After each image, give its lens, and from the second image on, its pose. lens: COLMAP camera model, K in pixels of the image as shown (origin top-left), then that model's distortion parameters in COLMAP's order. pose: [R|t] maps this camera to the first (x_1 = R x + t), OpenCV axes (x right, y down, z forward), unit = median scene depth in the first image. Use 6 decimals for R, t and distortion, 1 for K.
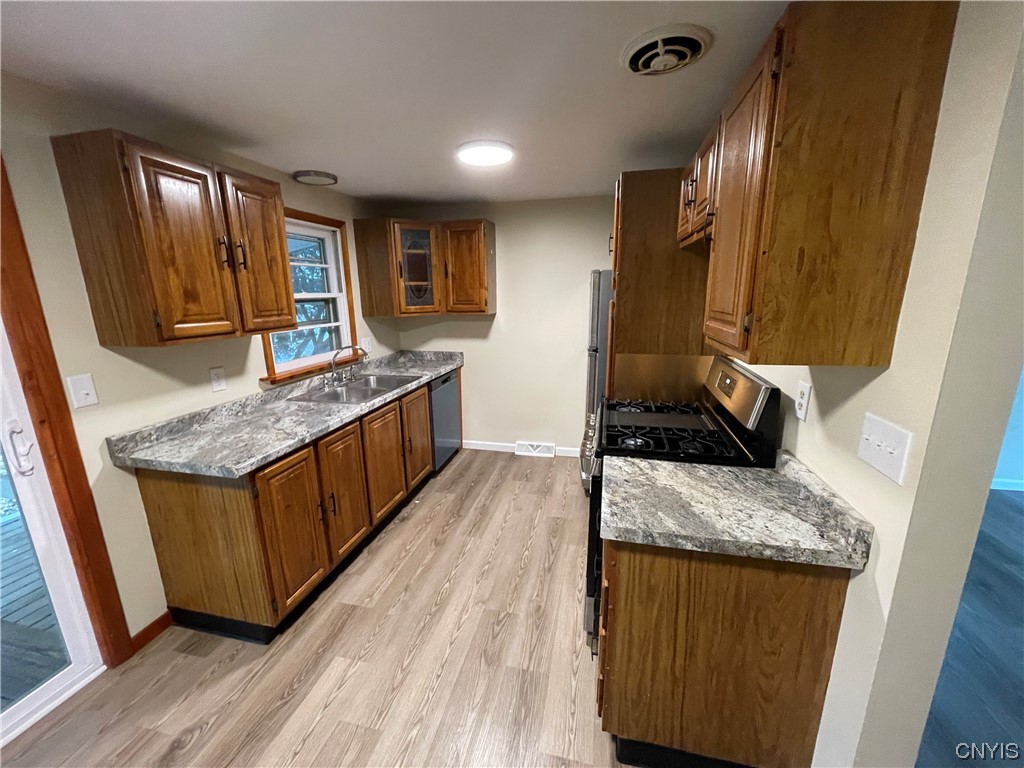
lens RADIAL K [[410.9, 0, 514.6], [0, 410.9, 387.6], [0, 0, 1]] dist [-0.001681, -0.000762]
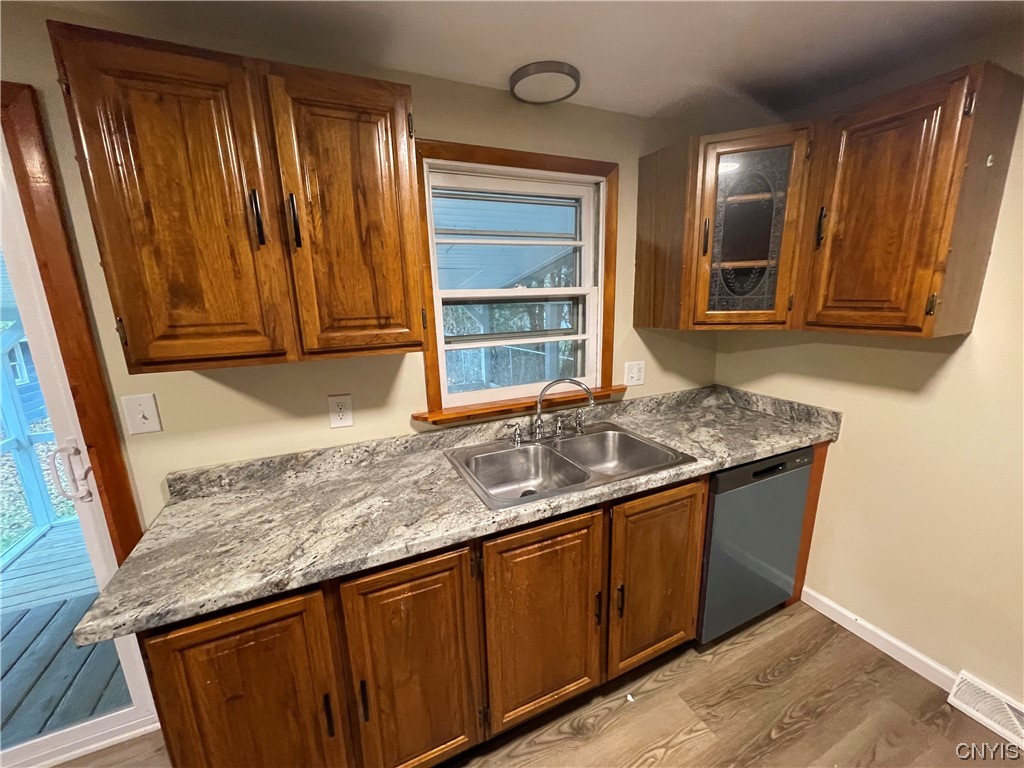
lens RADIAL K [[410.9, 0, 507.8], [0, 410.9, 388.0], [0, 0, 1]] dist [-0.001681, -0.000762]
pose [[0.606513, 0.172361, -0.776166, -0.002522], [-0.163589, 0.982385, 0.090324, -0.141036], [0.778062, 0.072189, 0.624026, 0.641242]]
